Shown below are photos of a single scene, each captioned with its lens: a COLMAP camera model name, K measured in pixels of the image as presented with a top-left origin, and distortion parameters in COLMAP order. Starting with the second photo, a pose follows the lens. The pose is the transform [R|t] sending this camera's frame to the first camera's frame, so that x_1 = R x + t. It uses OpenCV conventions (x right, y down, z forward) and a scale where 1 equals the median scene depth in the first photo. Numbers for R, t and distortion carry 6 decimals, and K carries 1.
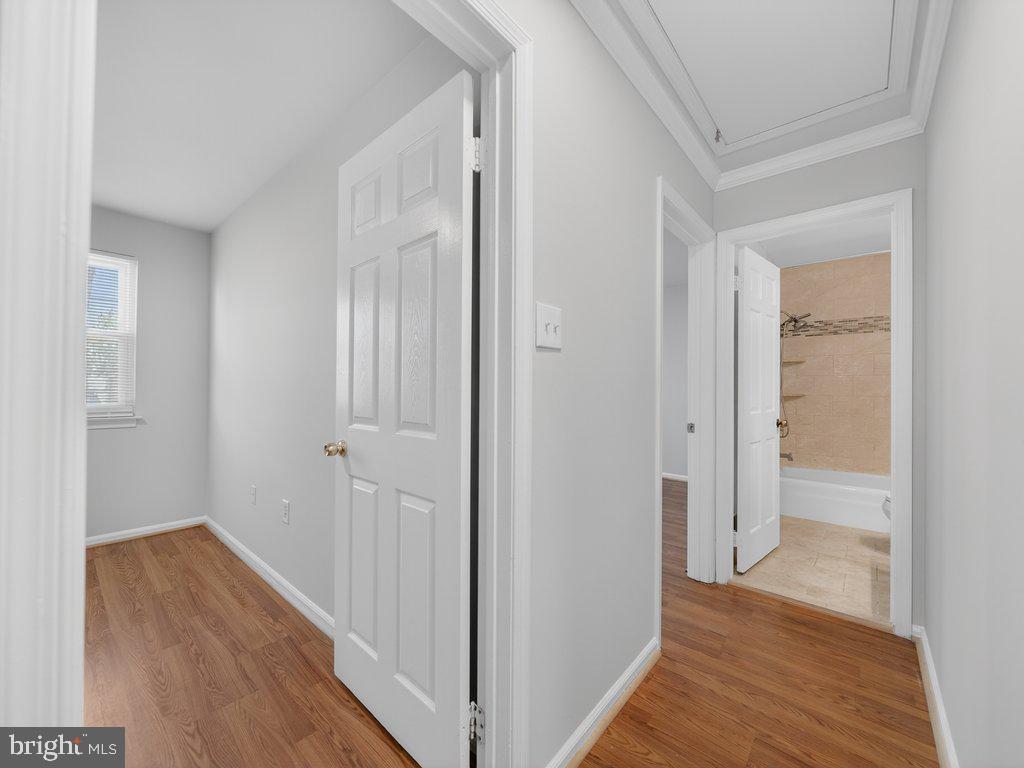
lens RADIAL K [[401.6, 0, 513.2], [0, 401.6, 391.0], [0, 0, 1]] dist [-0.003223, -0.000444]
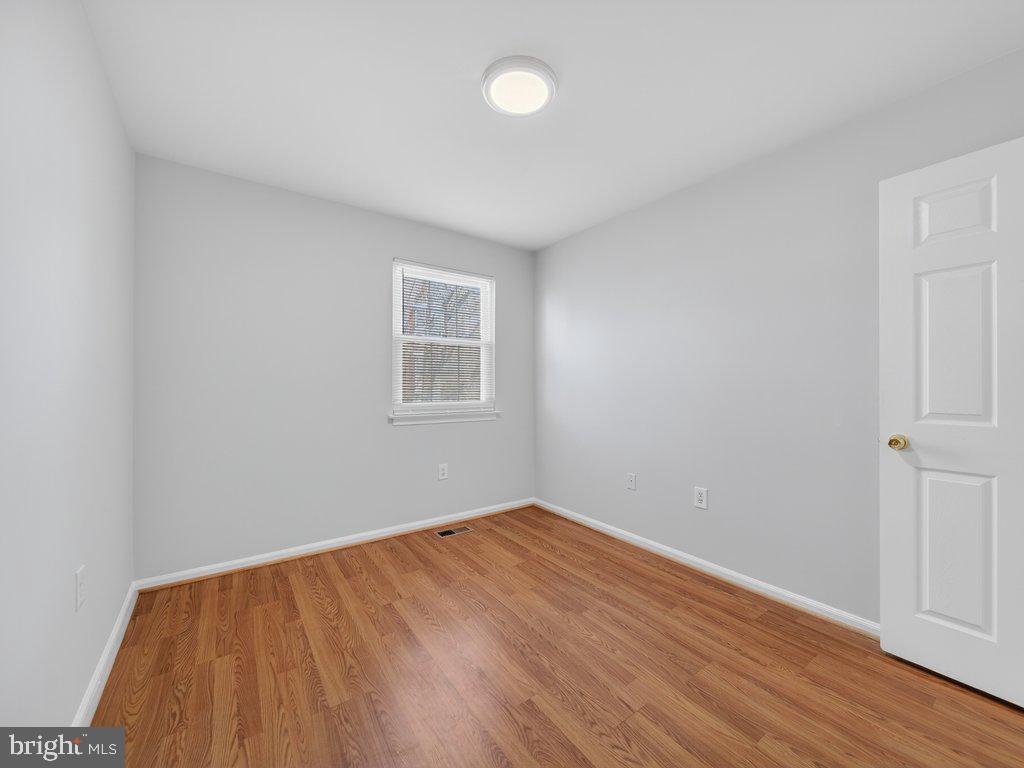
lens RADIAL K [[404.0, 0, 513.8], [0, 404.0, 383.7], [0, 0, 1]] dist [-0.000797, -0.000373]
pose [[0.972154, -0.010866, -0.234089, -0.631343], [0.009763, 0.999935, -0.005868, -0.011232], [0.234138, 0.003419, 0.972197, -0.165554]]
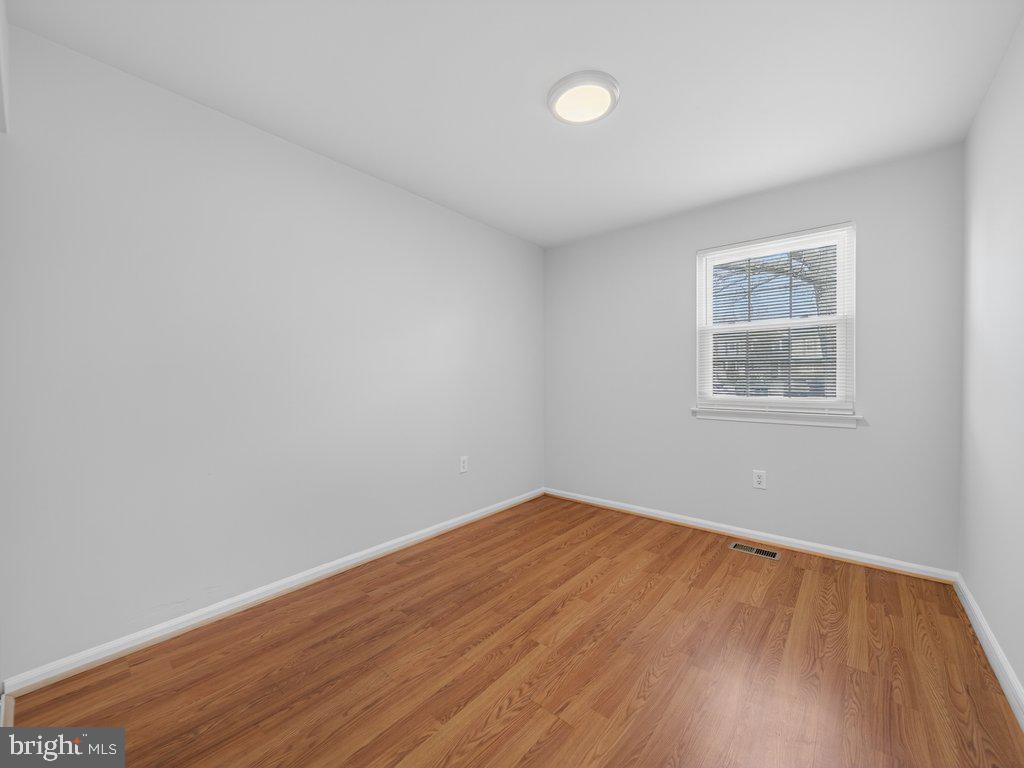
lens RADIAL K [[404.0, 0, 513.8], [0, 404.0, 383.7], [0, 0, 1]] dist [-0.000797, -0.000373]
pose [[0.012422, 0.000993, -0.999922, -0.126493], [0.002918, 0.999995, 0.001030, -0.004913], [0.999919, -0.002931, 0.012419, 0.297900]]
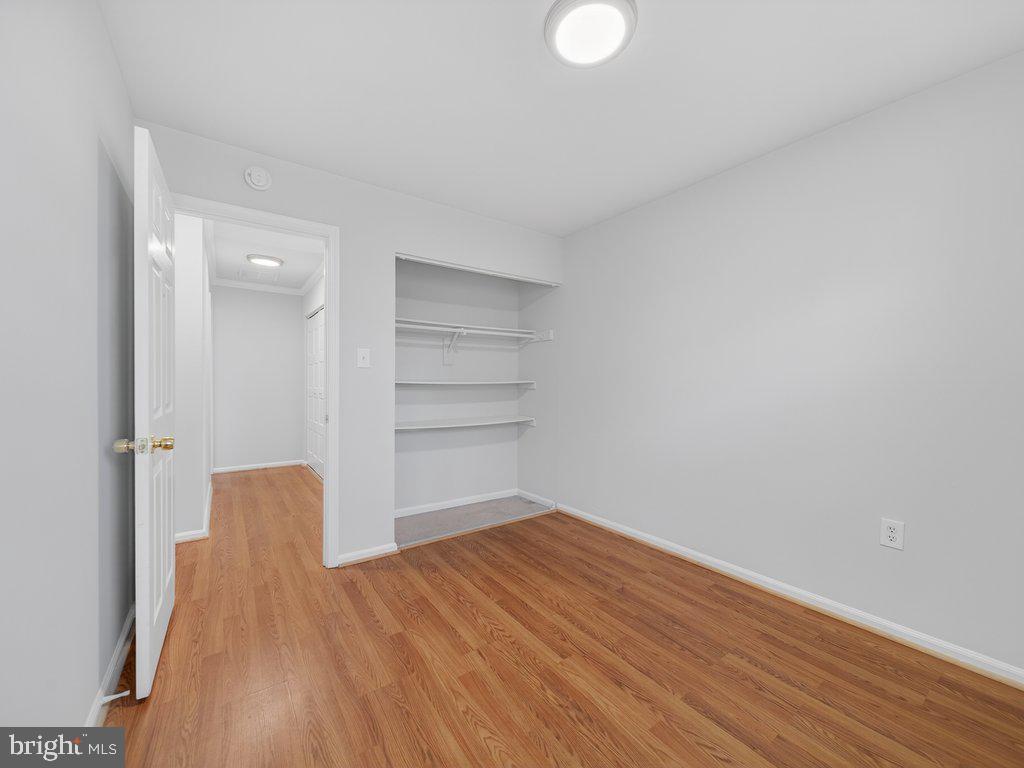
lens RADIAL K [[404.0, 0, 513.8], [0, 404.0, 383.7], [0, 0, 1]] dist [-0.000797, -0.000373]
pose [[-0.972637, -0.017750, 0.231650, -0.795635], [-0.015970, 0.999827, 0.009557, -0.016574], [-0.231780, 0.005596, -0.972752, 0.930985]]
